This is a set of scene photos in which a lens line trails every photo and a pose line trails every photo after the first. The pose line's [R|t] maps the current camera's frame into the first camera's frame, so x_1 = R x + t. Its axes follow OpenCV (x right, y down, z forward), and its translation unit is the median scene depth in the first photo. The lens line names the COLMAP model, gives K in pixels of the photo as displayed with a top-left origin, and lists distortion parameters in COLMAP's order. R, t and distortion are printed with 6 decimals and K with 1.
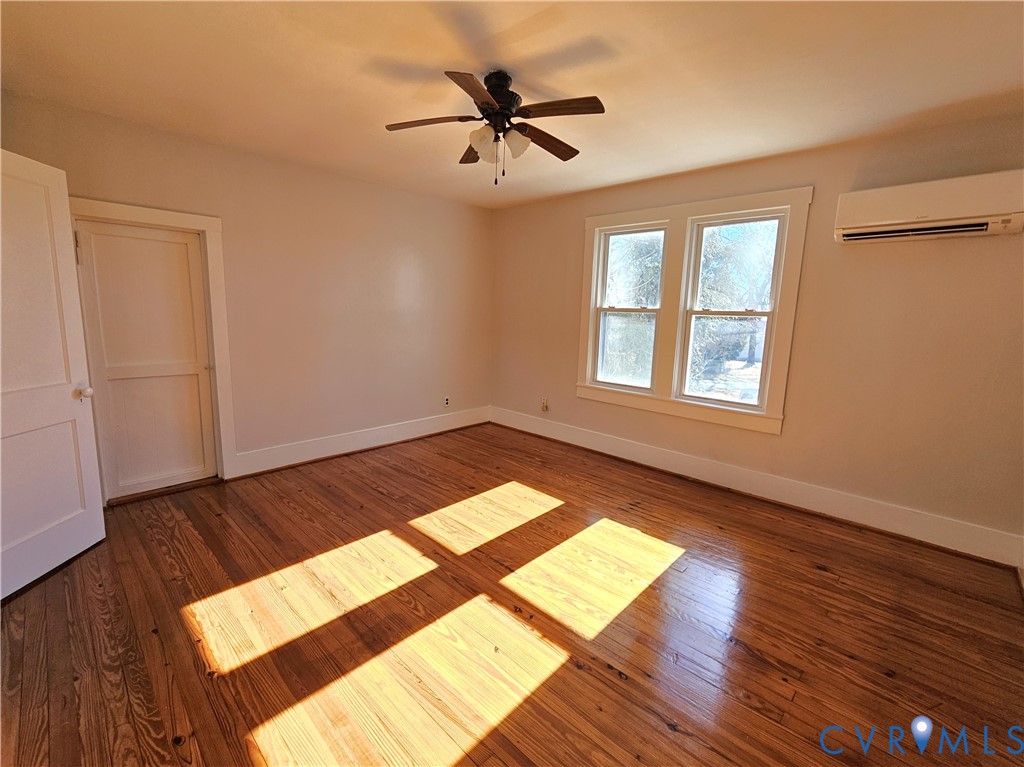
lens RADIAL K [[448.1, 0, 507.5], [0, 448.1, 382.0], [0, 0, 1]] dist [-0.001962, 0.001058]
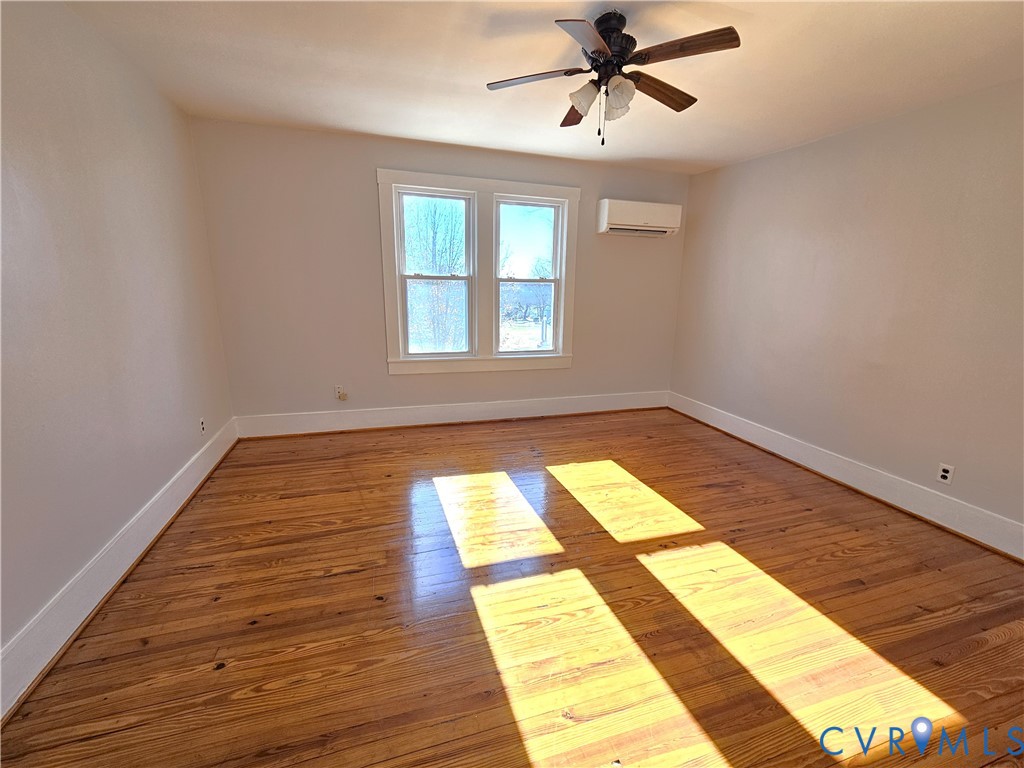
lens RADIAL K [[408.8, 0, 555.6], [0, 408.8, 382.5], [0, 0, 1]] dist [0.000210, 0.000349]
pose [[0.476197, -0.223591, 0.850437, -0.514918], [0.131247, 0.974372, 0.182684, -0.077094], [-0.869489, 0.024623, 0.493339, 0.395886]]
